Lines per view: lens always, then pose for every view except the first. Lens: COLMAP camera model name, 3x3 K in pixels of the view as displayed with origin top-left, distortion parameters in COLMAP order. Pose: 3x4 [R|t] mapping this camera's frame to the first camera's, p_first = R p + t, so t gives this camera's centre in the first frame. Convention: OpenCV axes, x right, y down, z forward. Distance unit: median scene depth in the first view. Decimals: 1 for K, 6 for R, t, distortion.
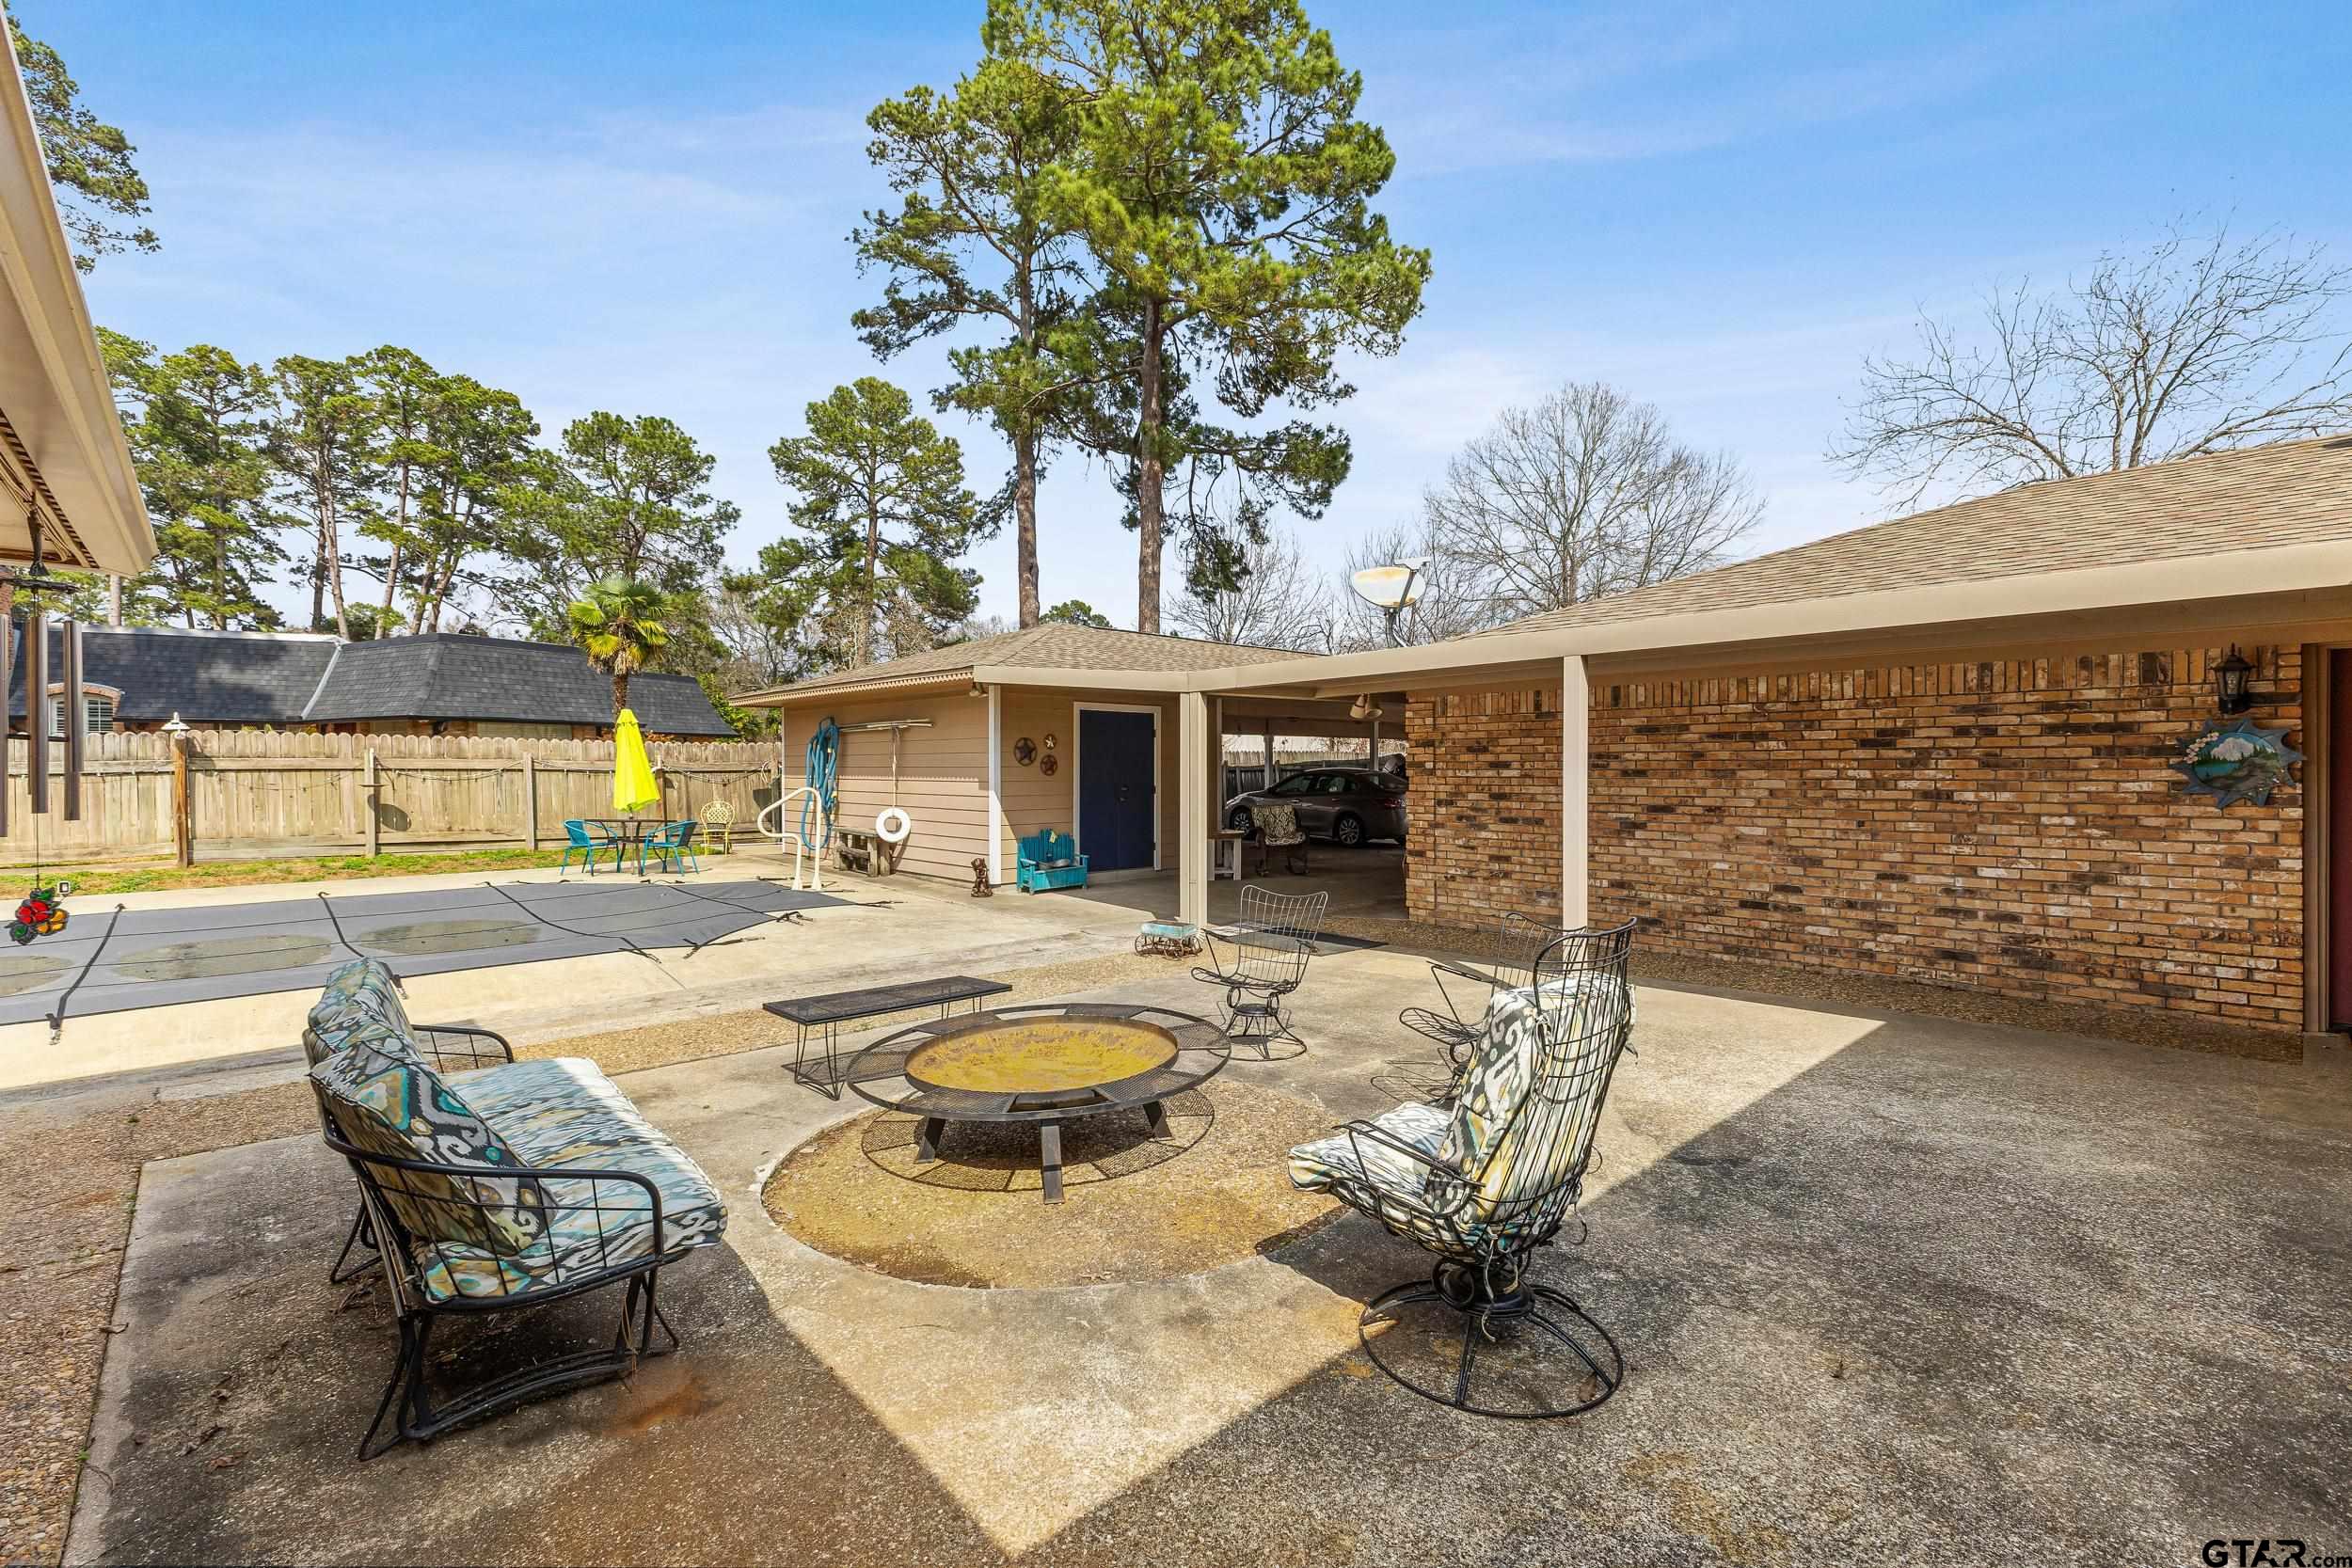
lens RADIAL K [[1032.7, 0, 1179.9], [0, 1032.7, 772.9], [0, 0, 1]] dist [0.016634, -0.000410]
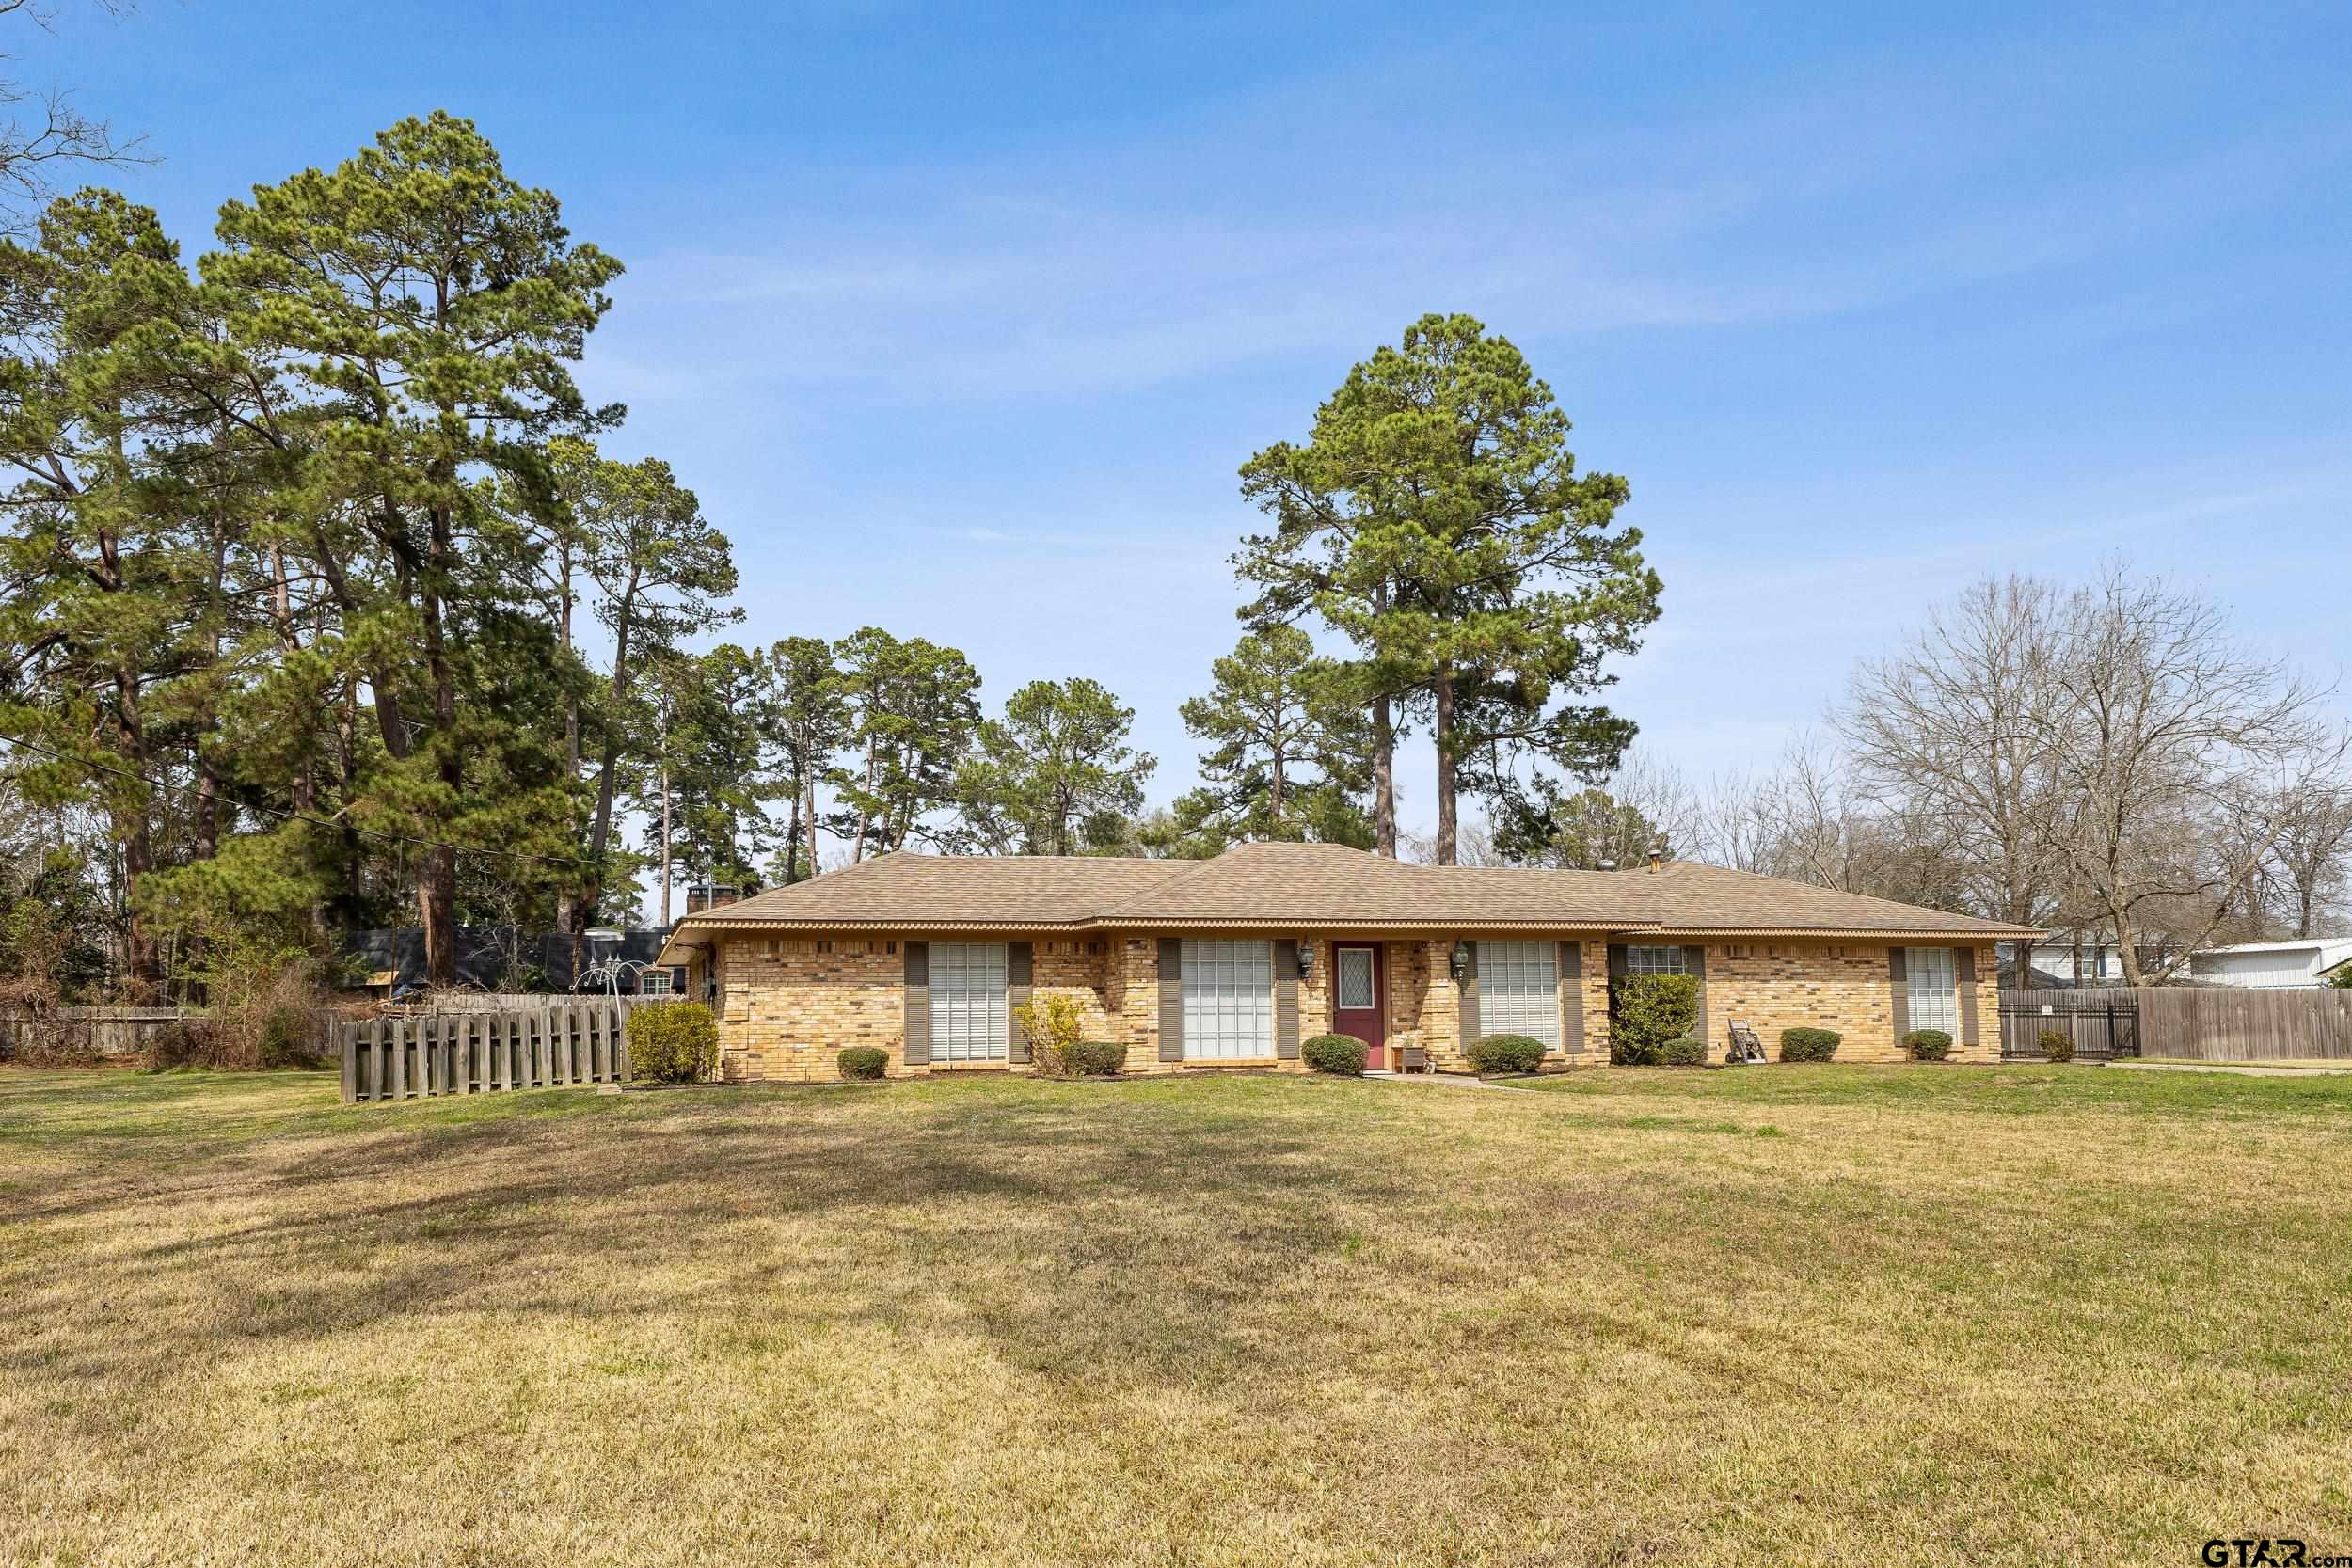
lens RADIAL K [[1660.3, 0, 1172.5], [0, 1660.3, 914.1], [0, 0, 1]] dist [0.008891, -0.033179]
pose [[0.914827, -0.036959, -0.402151, 0.959409], [0.007904, 0.997251, -0.073670, 0.057969], [0.403769, 0.064217, 0.912605, -1.879483]]
